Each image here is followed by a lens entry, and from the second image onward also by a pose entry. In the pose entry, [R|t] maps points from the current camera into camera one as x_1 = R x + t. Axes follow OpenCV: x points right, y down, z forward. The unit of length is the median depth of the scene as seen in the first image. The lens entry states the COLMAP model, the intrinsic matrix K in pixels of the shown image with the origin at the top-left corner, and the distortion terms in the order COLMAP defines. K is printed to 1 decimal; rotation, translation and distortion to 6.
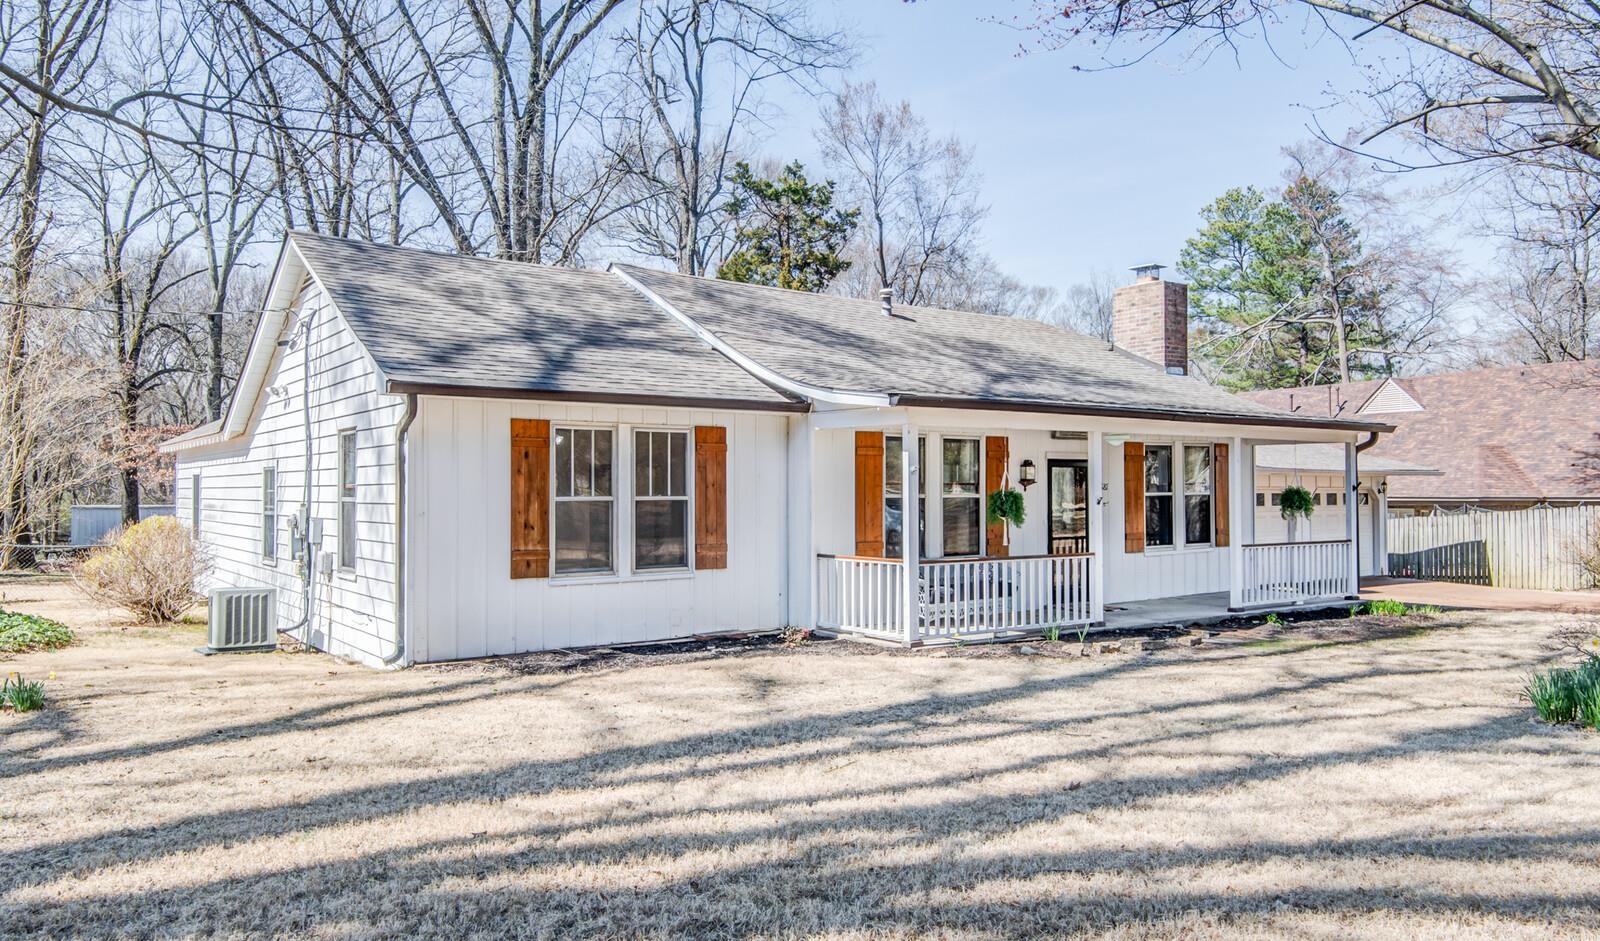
lens RADIAL K [[1153.4, 0, 800.0], [0, 1153.4, 470.5], [0, 0, 1]] dist [0.006059, 0.000873]
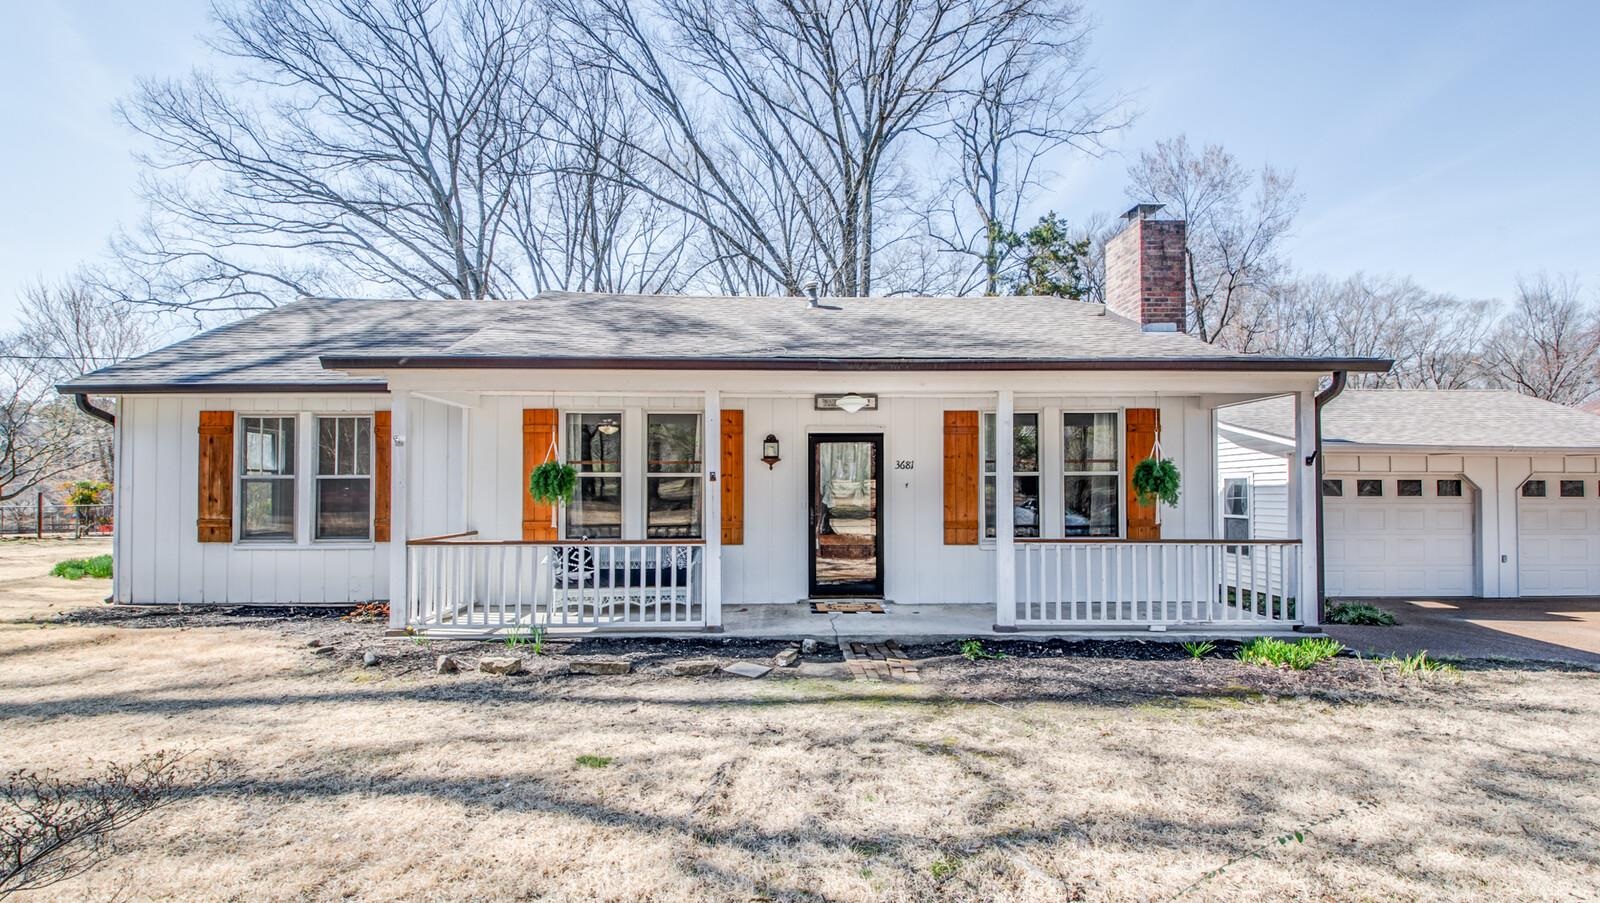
lens RADIAL K [[889.0, 0, 800.0], [0, 889.0, 451.5], [0, 0, 1]] dist [-0.002188, -0.001248]
pose [[0.803085, -0.015221, -0.595670, 0.739436], [0.013208, 0.999883, -0.007743, 0.012257], [0.595718, -0.001649, 0.803192, 0.563625]]
